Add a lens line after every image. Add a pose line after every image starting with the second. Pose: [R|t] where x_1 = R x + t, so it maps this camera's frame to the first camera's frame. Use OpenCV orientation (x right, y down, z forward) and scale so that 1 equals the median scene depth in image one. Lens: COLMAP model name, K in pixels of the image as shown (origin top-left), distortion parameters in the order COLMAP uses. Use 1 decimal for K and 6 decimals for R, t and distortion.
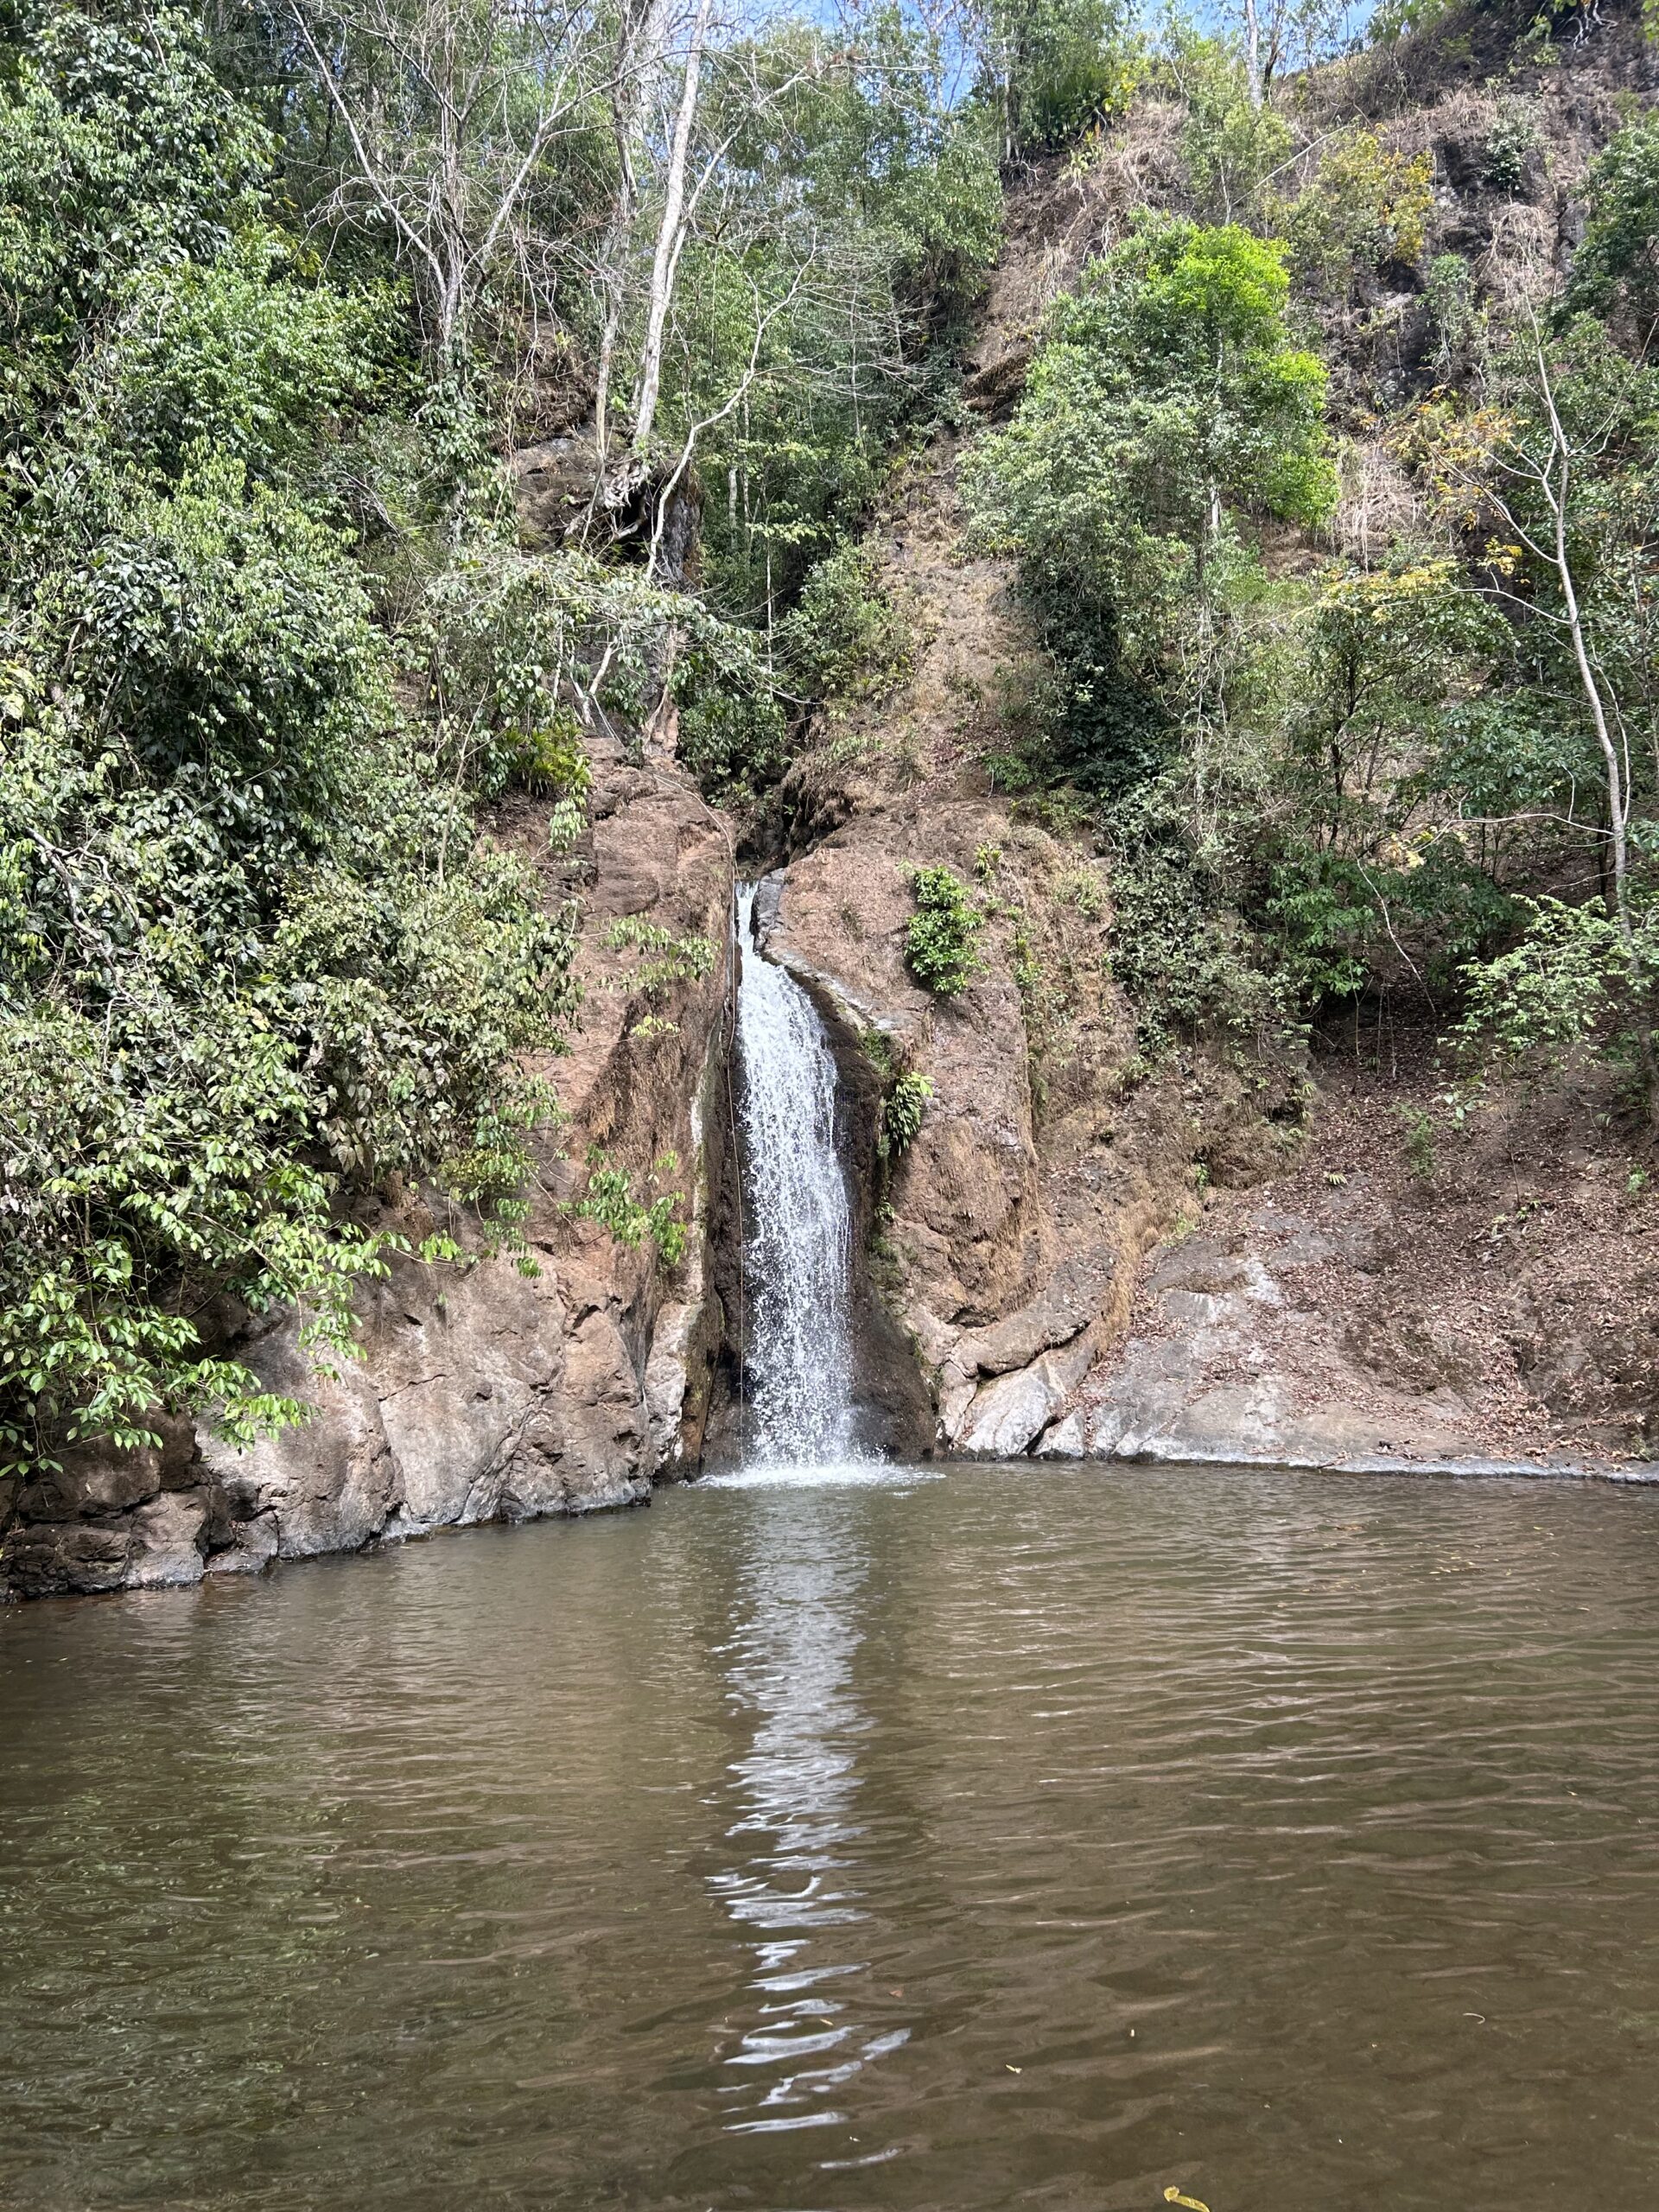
lens RADIAL K [[1658.6, 0, 830.2], [0, 1658.6, 1096.7], [0, 0, 1]] dist [0.040877, -0.004720]
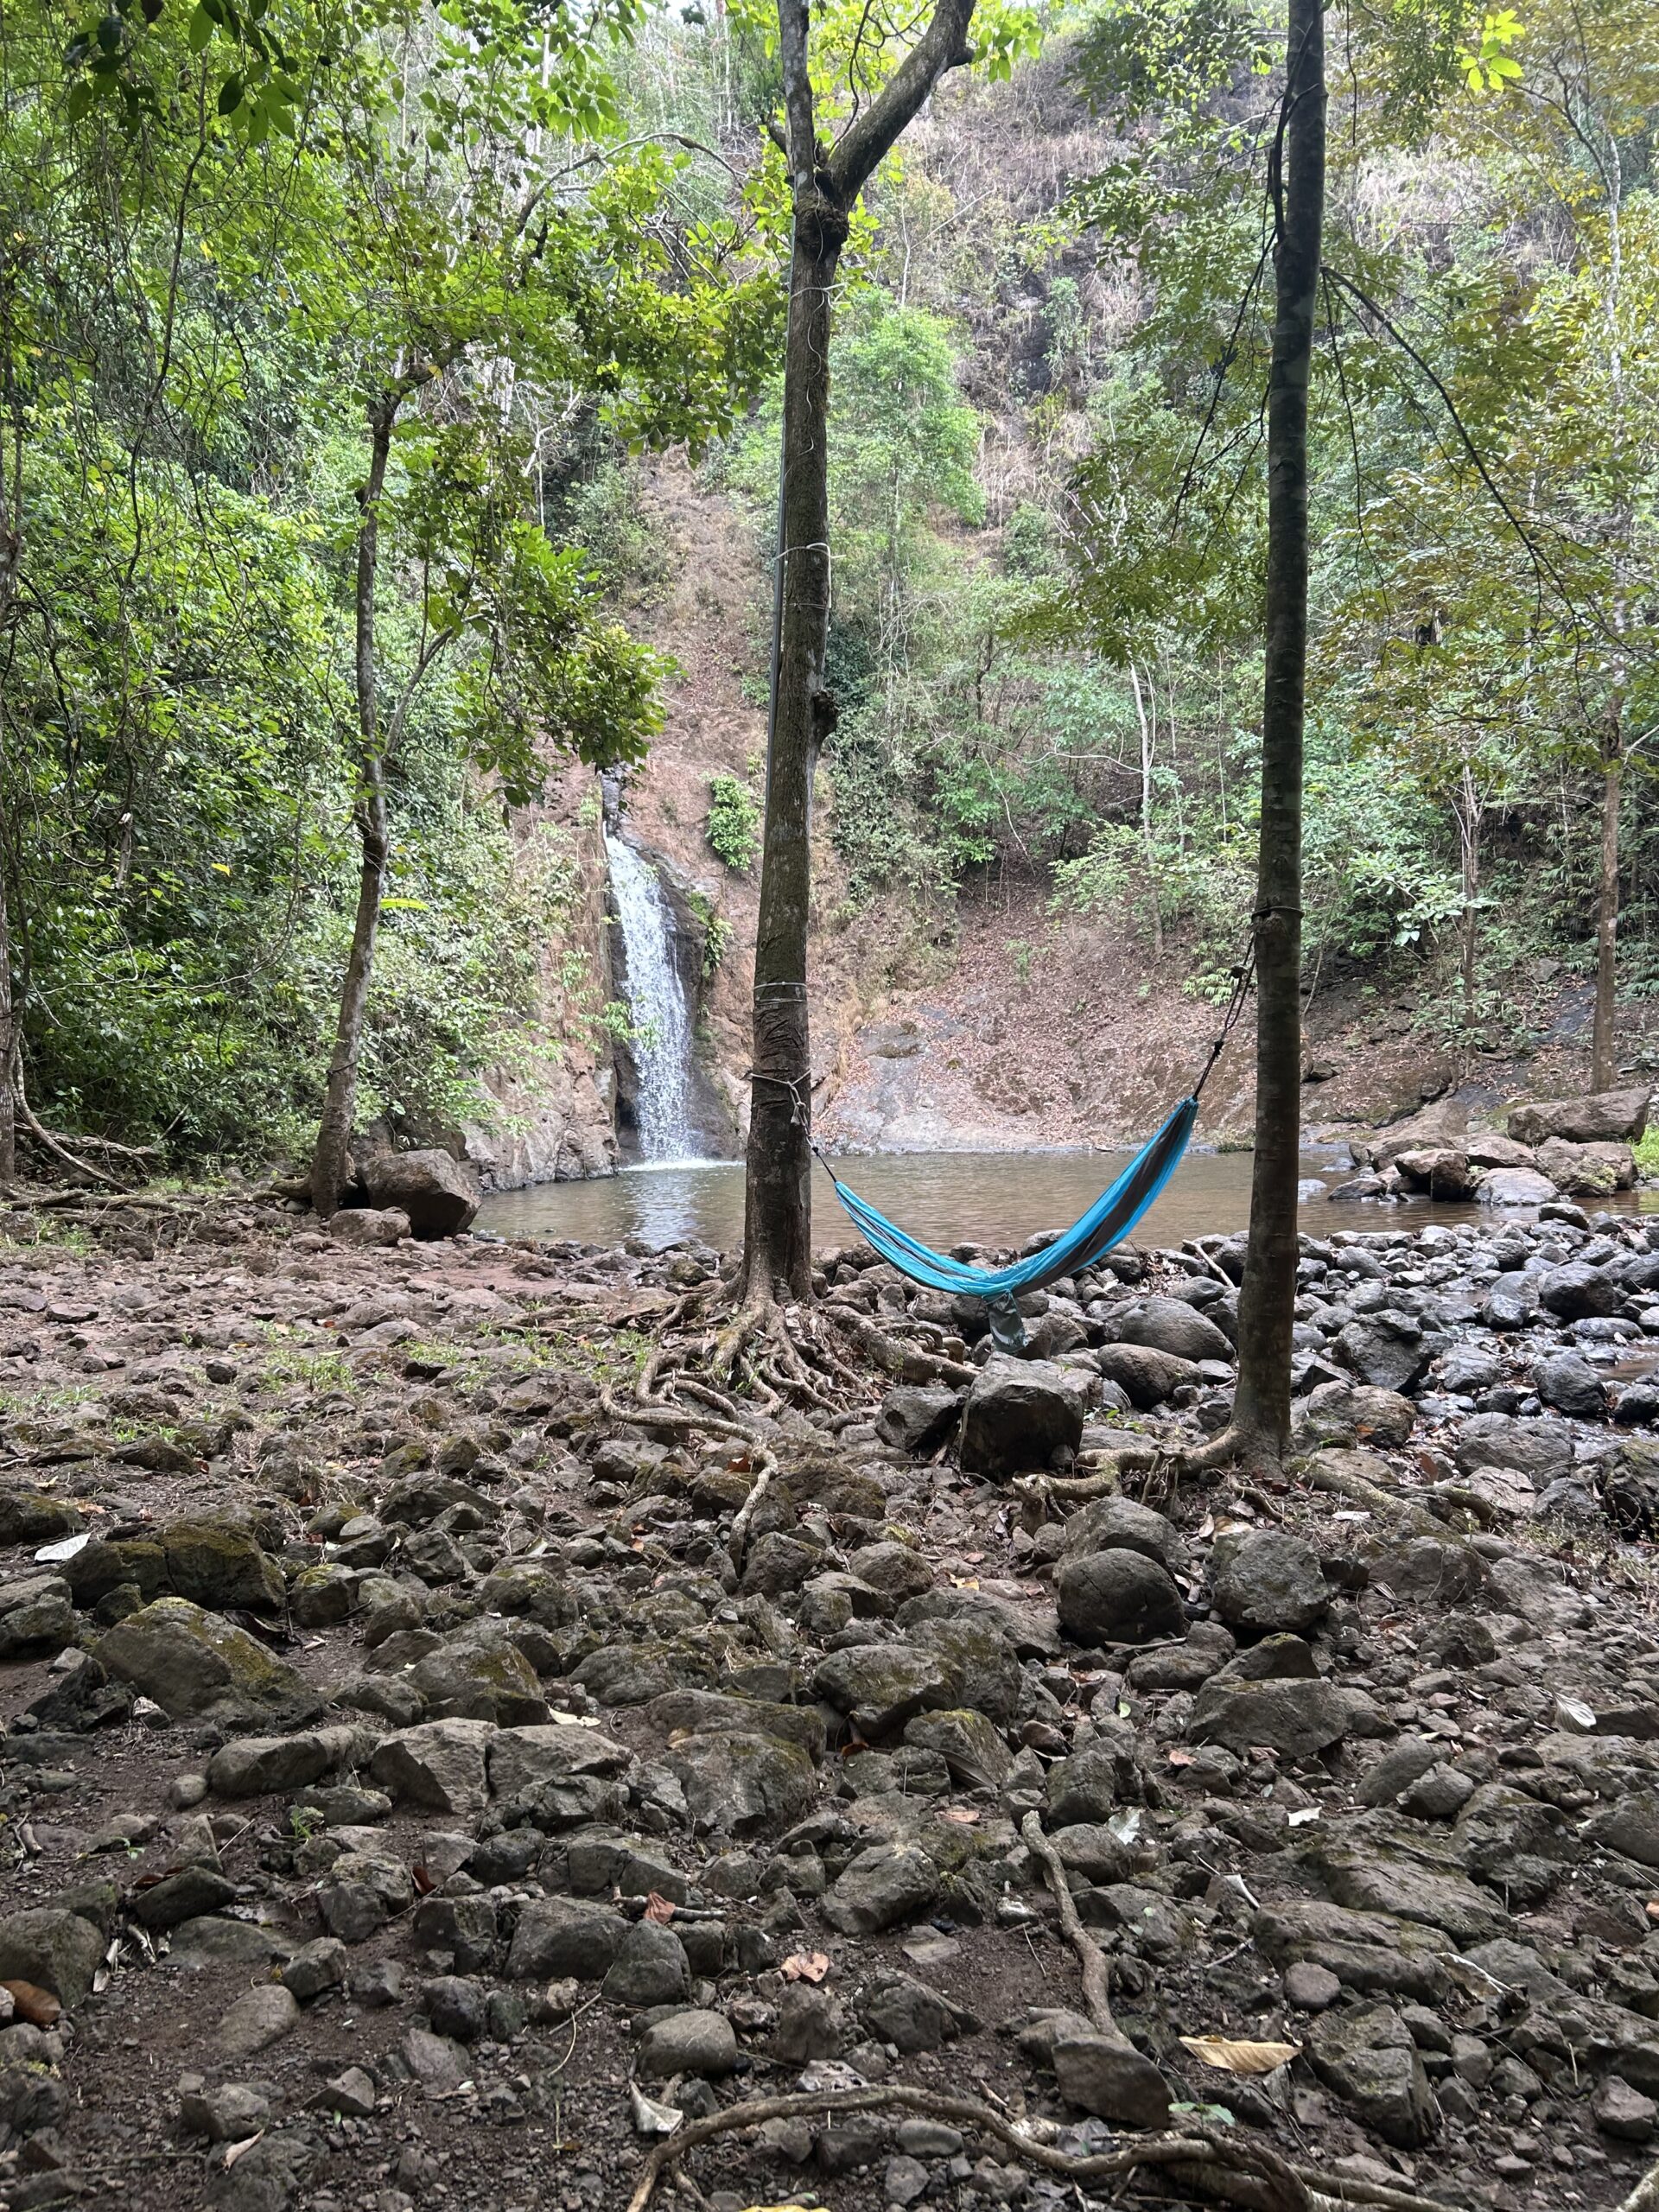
lens RADIAL K [[1658.6, 0, 827.6], [0, 1658.6, 1111.4], [0, 0, 1]] dist [0.040877, -0.004720]
pose [[0.974816, -0.016030, 0.222435, -0.174086], [-0.018675, 0.988042, 0.153047, -0.067138], [-0.222228, -0.153347, 0.962860, -0.481665]]
